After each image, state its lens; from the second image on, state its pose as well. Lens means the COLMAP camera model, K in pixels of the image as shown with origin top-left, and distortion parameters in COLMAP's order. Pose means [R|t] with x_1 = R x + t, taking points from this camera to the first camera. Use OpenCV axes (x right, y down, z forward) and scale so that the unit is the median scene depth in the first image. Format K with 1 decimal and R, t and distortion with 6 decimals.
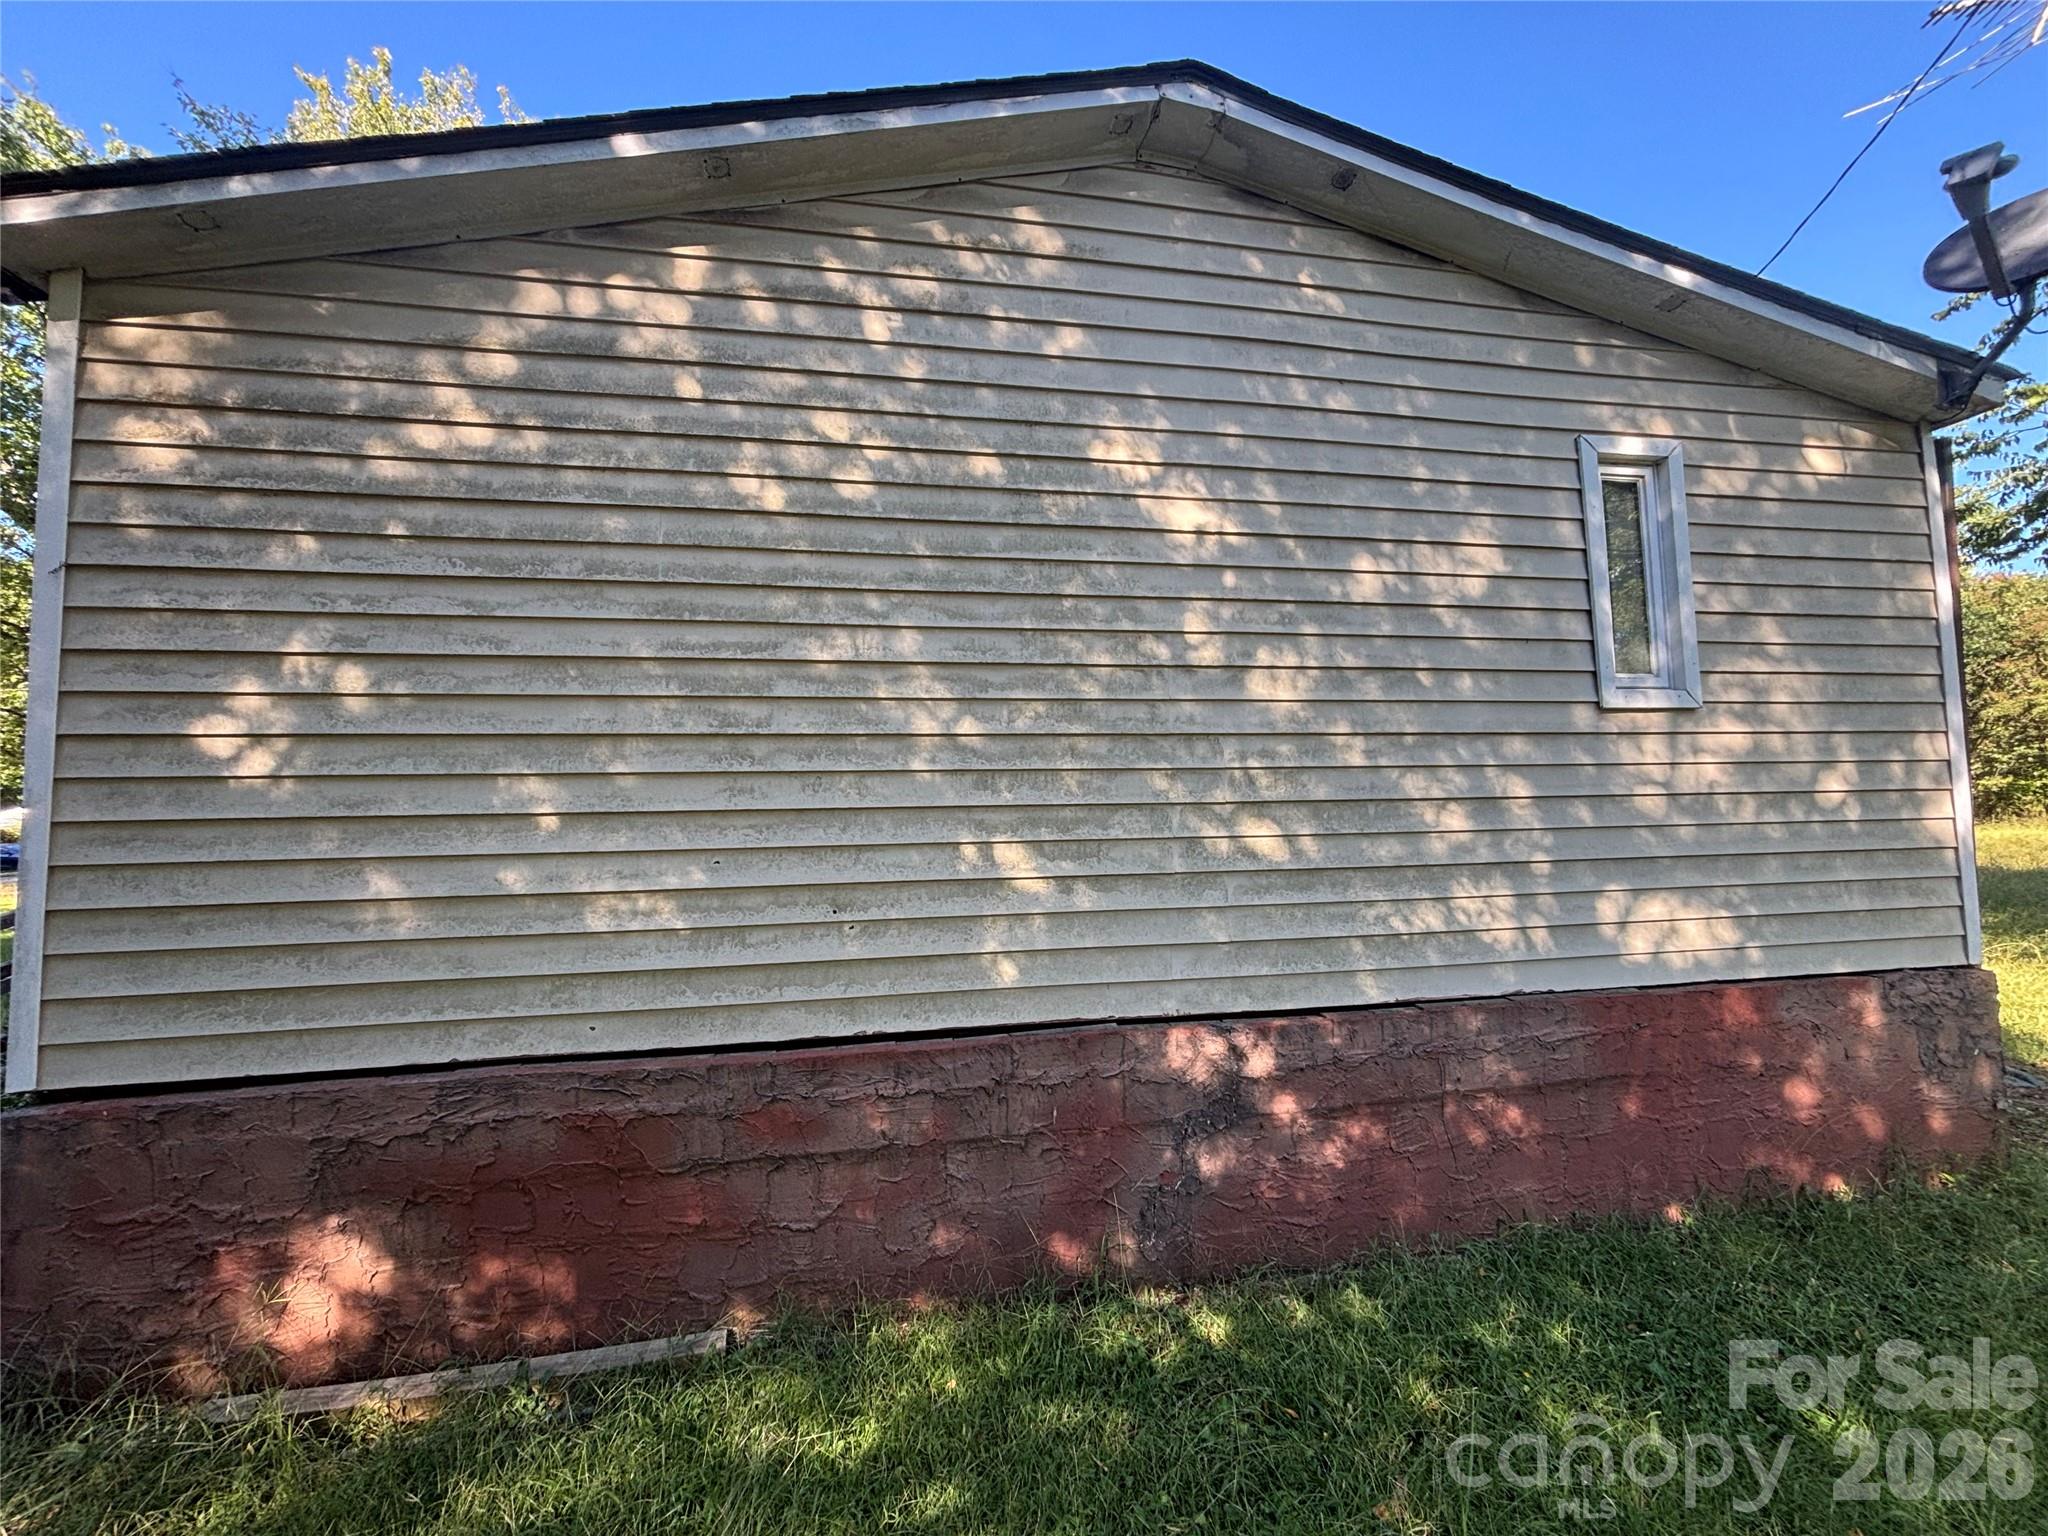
lens RADIAL K [[815.1, 0, 1024.0], [0, 815.1, 768.0], [0, 0, 1]] dist [-0.000374, 0.000534]
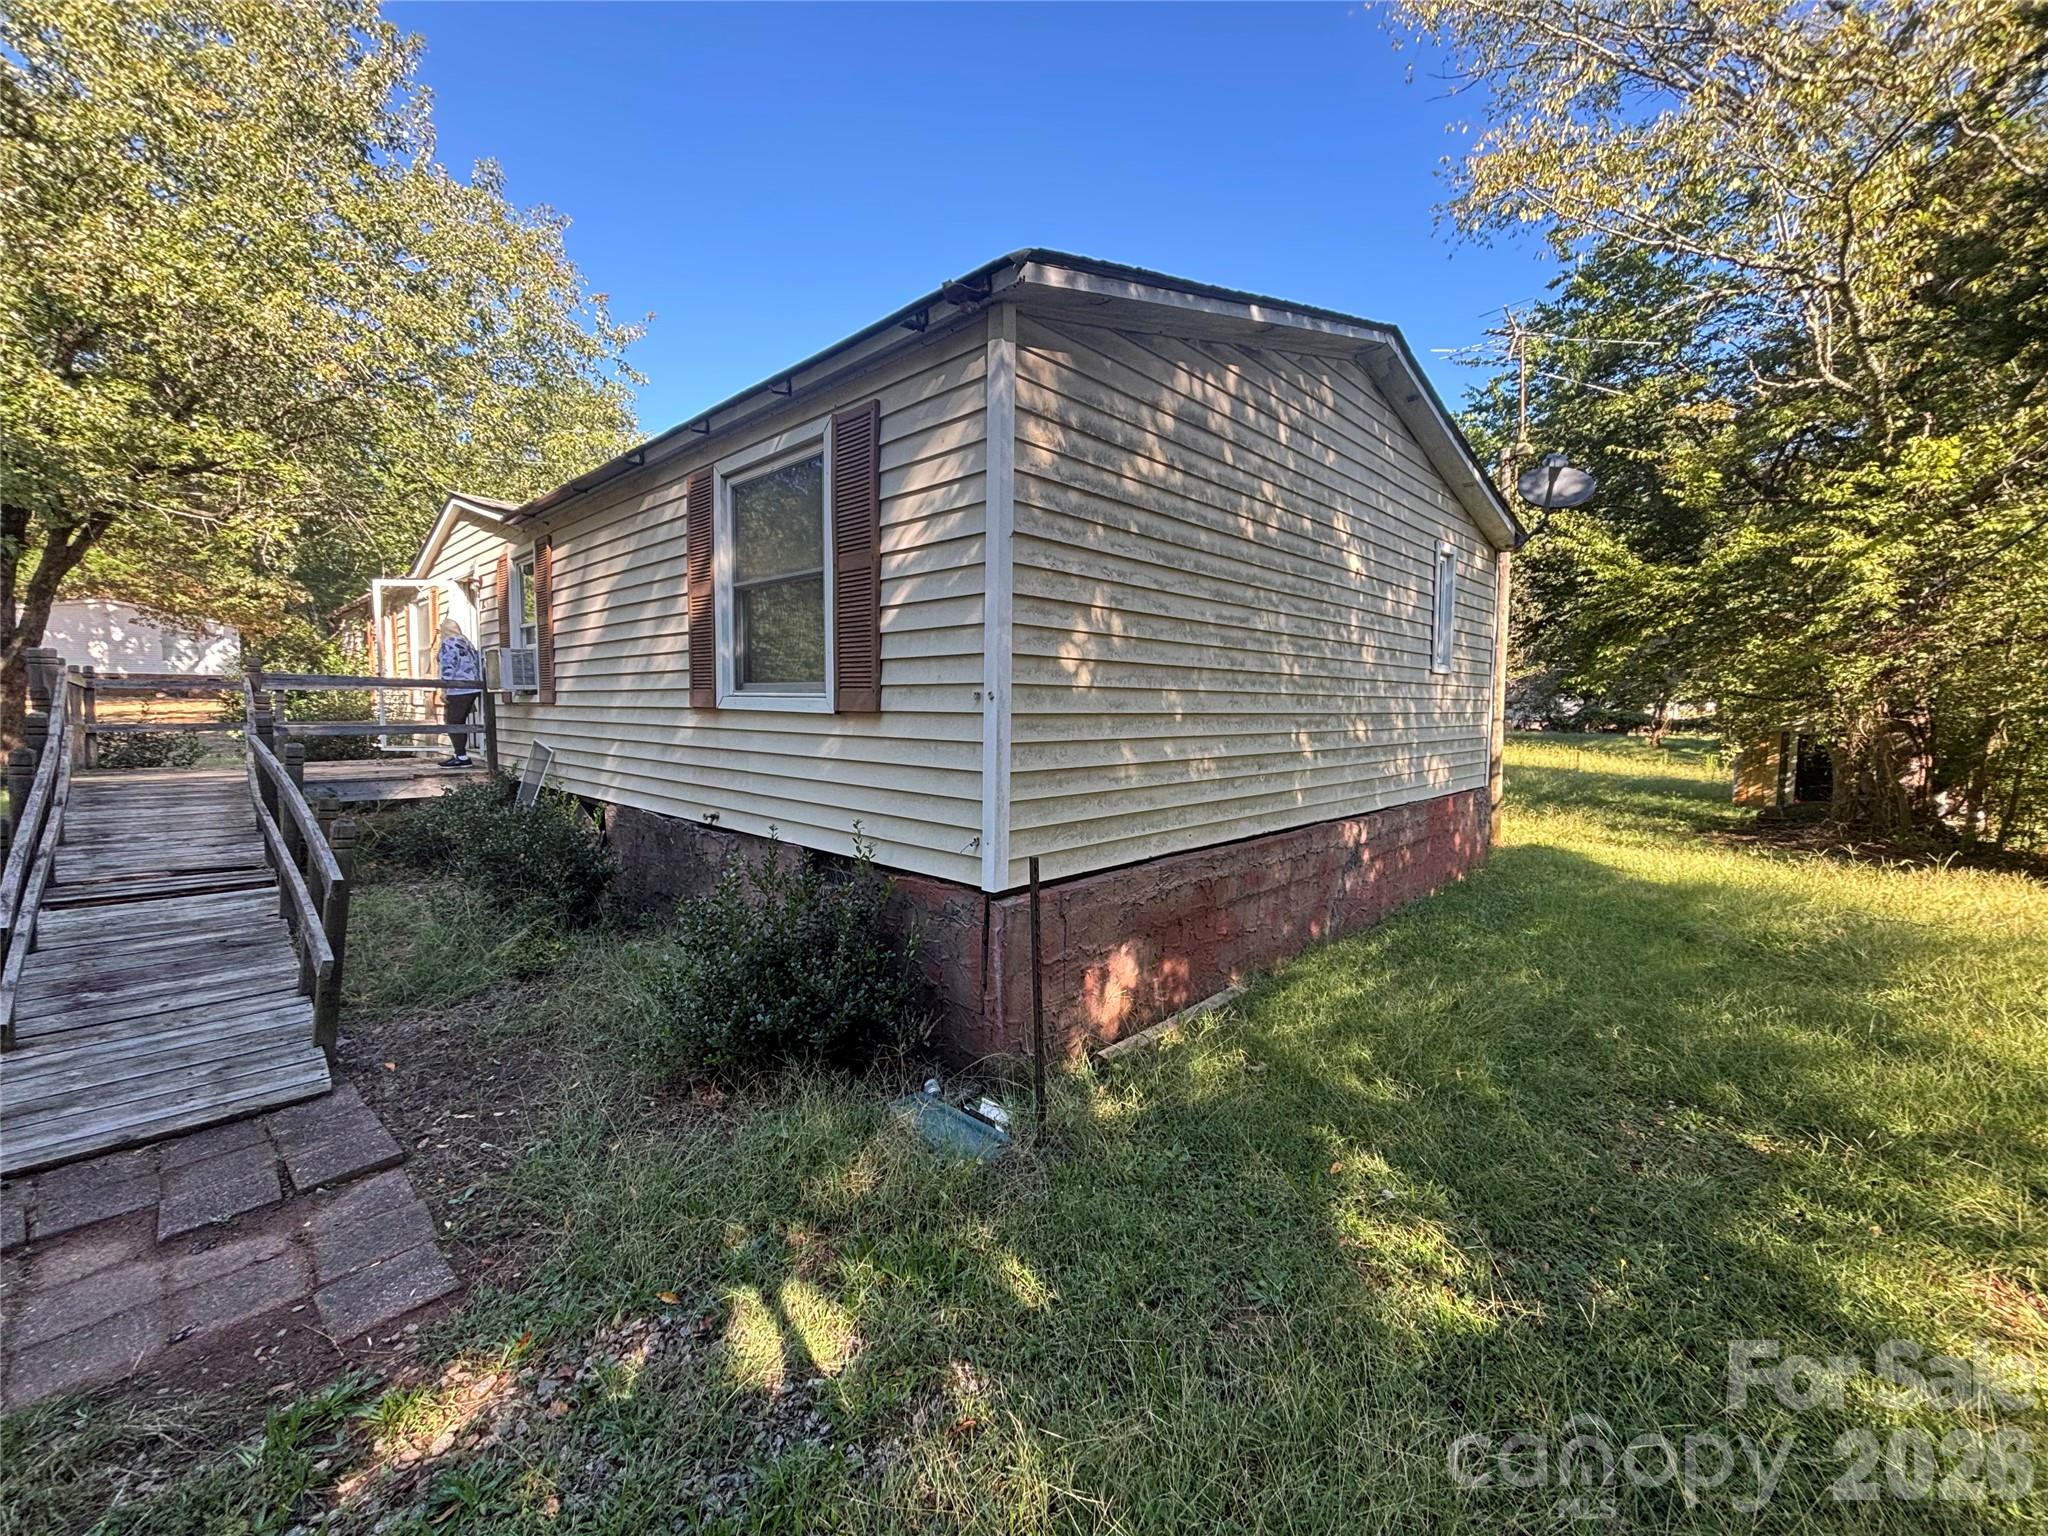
lens RADIAL K [[815.1, 0, 1024.0], [0, 815.1, 768.0], [0, 0, 1]] dist [-0.000374, 0.000534]
pose [[0.811231, -0.016336, 0.584498, -1.836604], [-0.068041, 0.990182, 0.122109, -0.015665], [-0.580754, -0.138829, 0.802154, -0.182882]]
